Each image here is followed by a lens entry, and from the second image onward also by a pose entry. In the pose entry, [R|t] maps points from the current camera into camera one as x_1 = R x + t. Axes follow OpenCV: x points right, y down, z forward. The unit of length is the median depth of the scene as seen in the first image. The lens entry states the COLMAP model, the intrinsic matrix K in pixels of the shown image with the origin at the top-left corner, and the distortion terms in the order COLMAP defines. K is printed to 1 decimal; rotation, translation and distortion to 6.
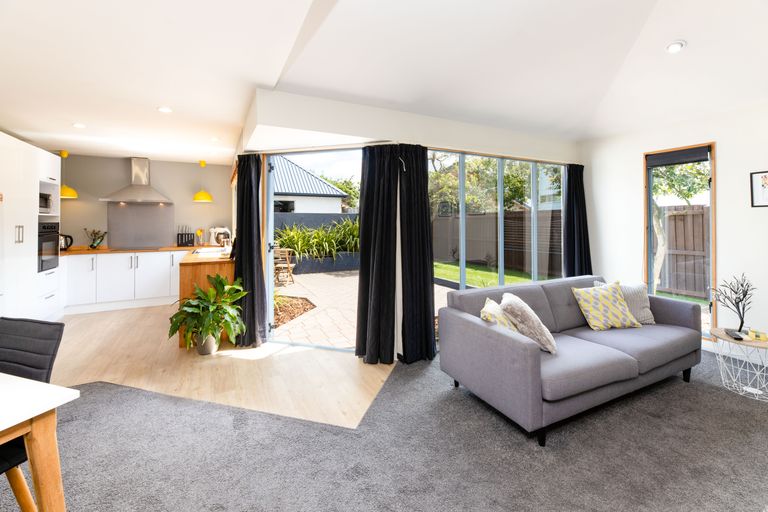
lens RADIAL K [[333.8, 0, 385.6], [0, 333.8, 224.1], [0, 0, 1]] dist [0.002136, 0.000280]
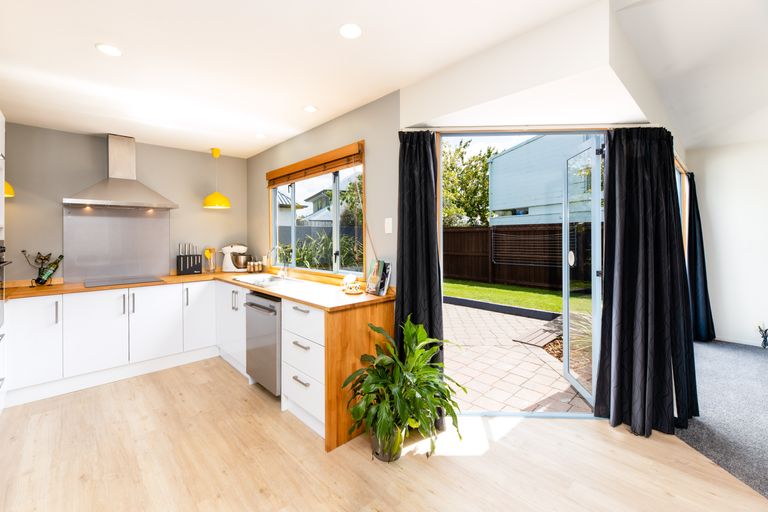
lens RADIAL K [[329.0, 0, 368.5], [0, 329.0, 239.0], [0, 0, 1]] dist [0.000107, -0.000095]
pose [[0.963389, -0.009358, 0.267943, -0.278082], [0.009346, 0.999955, 0.001321, -0.001002], [-0.267943, 0.001231, 0.963434, 0.170123]]
